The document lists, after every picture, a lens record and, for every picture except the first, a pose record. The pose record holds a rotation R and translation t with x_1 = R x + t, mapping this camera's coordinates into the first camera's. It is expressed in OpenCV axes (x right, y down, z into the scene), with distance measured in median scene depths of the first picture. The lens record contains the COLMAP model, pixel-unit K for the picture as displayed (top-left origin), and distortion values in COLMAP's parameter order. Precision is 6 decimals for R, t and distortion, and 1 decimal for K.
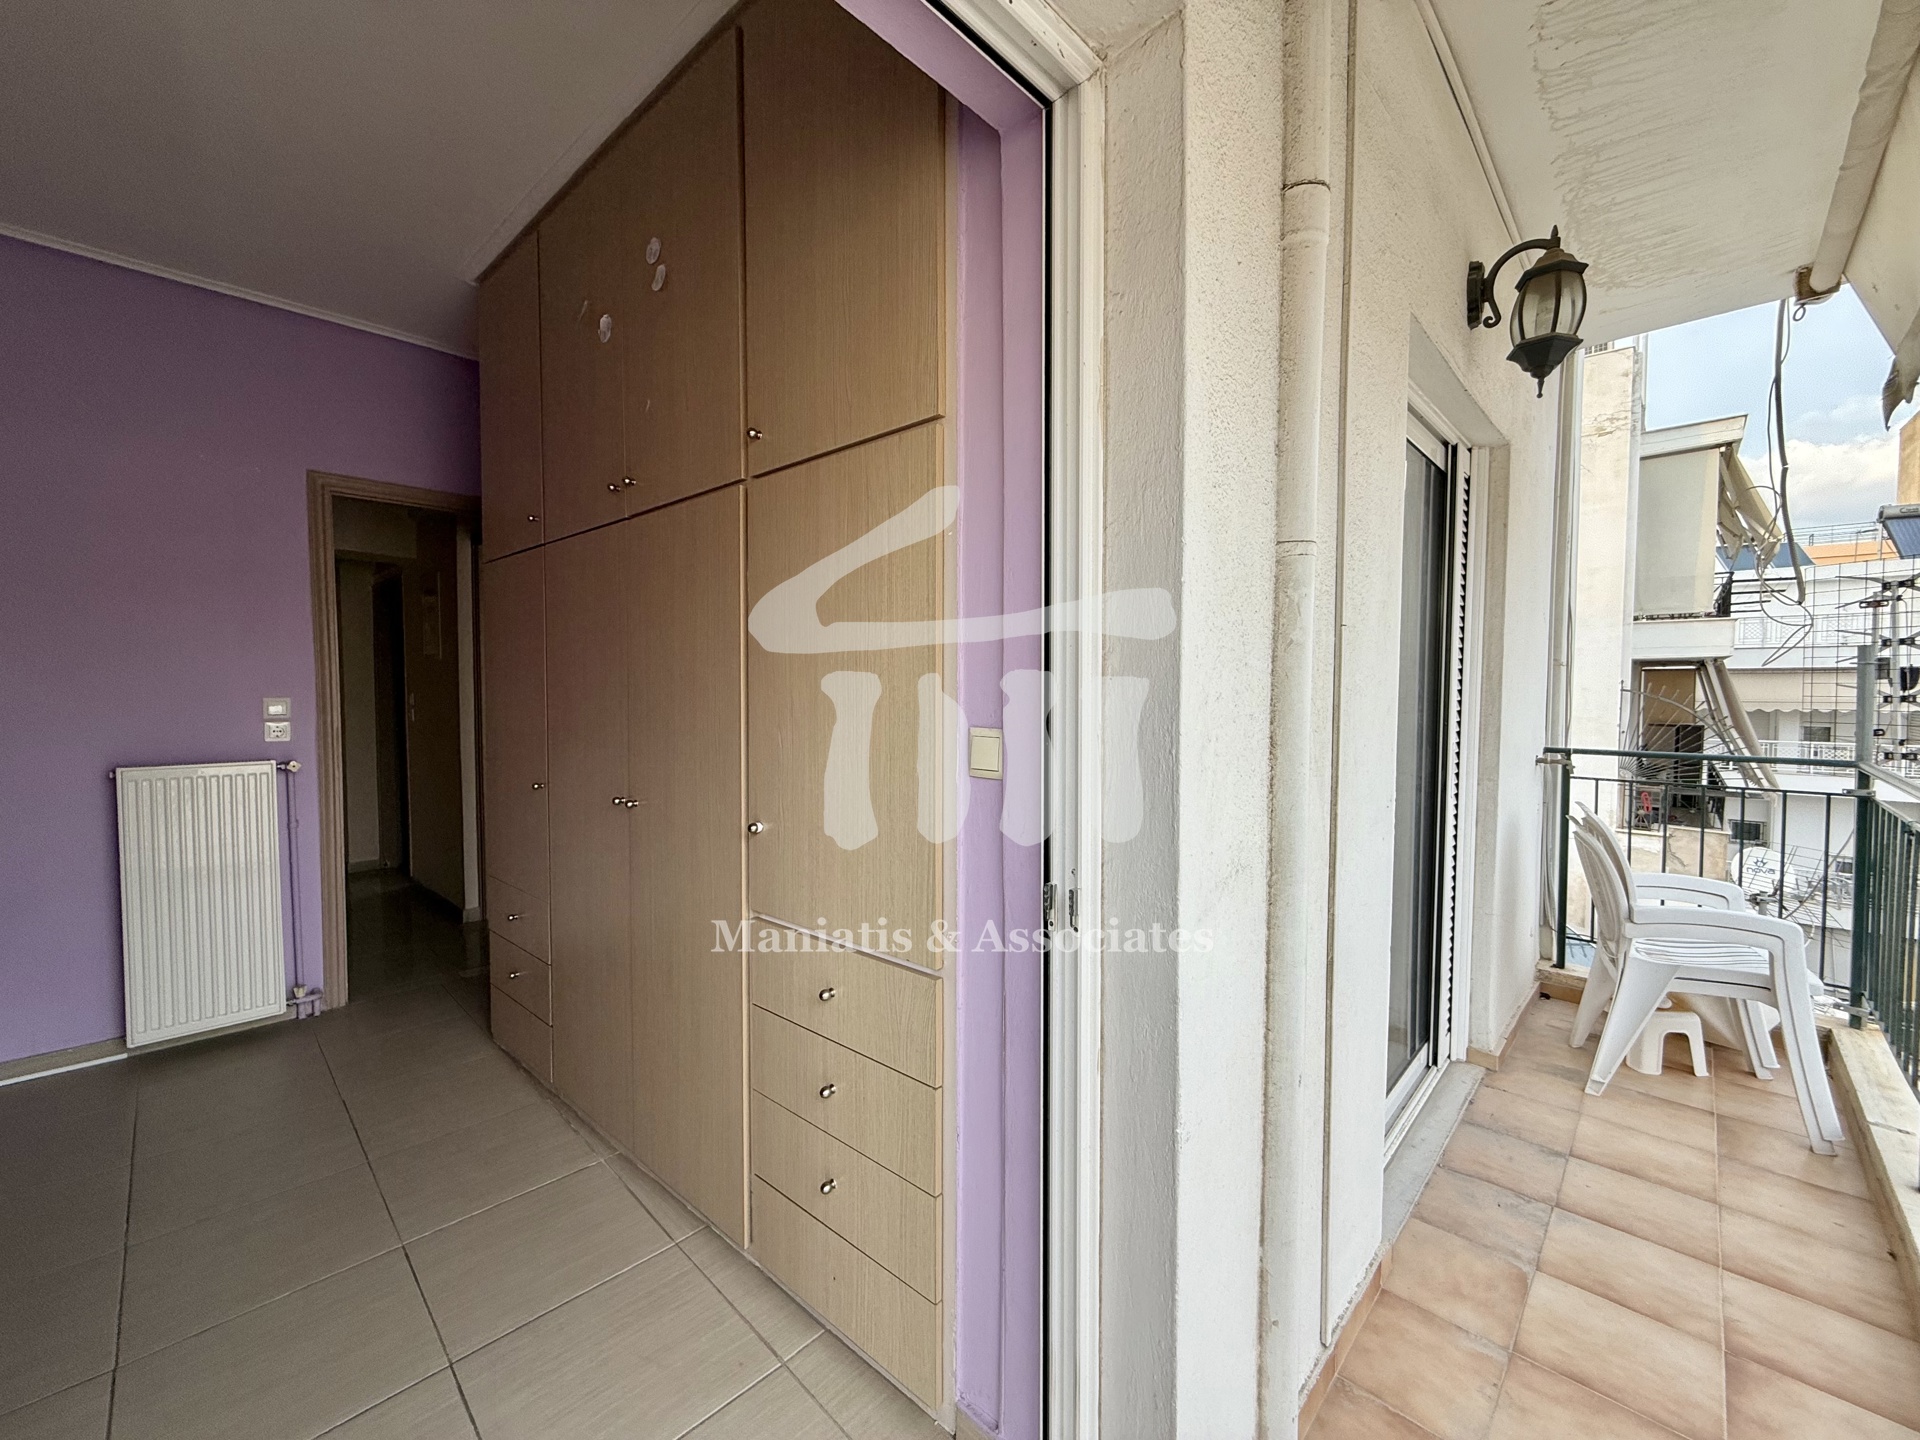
lens RADIAL K [[766.6, 0, 956.6], [0, 766.6, 721.3], [0, 0, 1]] dist [-0.001192, 0.000345]
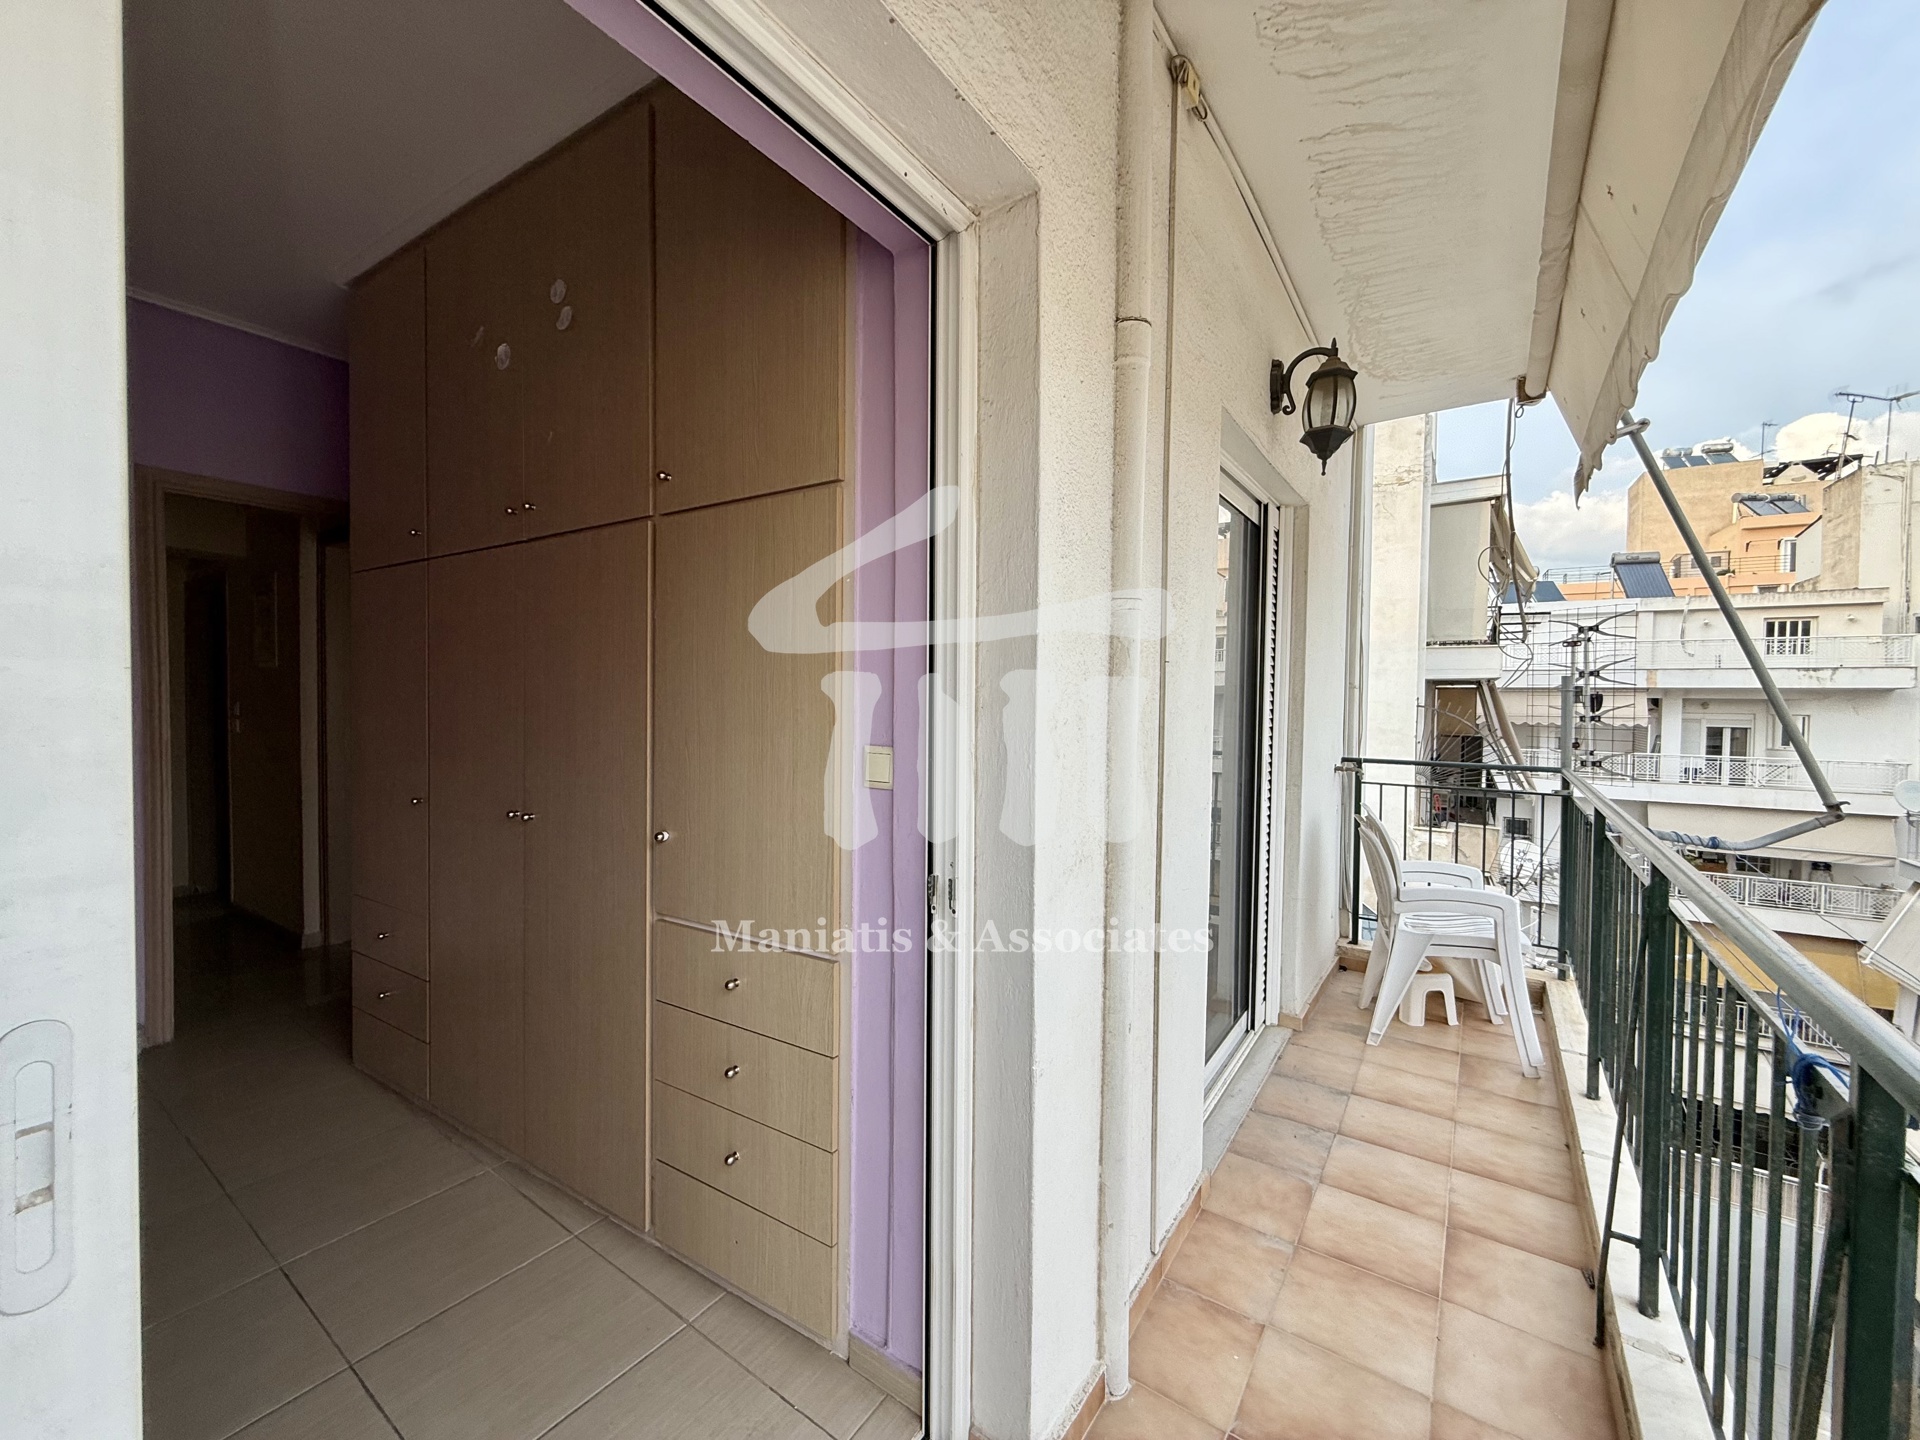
lens RADIAL K [[766.6, 0, 962.8], [0, 766.6, 719.1], [0, 0, 1]] dist [-0.001192, 0.000345]
pose [[0.985147, 0.005198, 0.171635, -0.025162], [-0.002576, 0.999877, -0.015495, -0.010251], [-0.171695, 0.014822, 0.985039, -0.127883]]
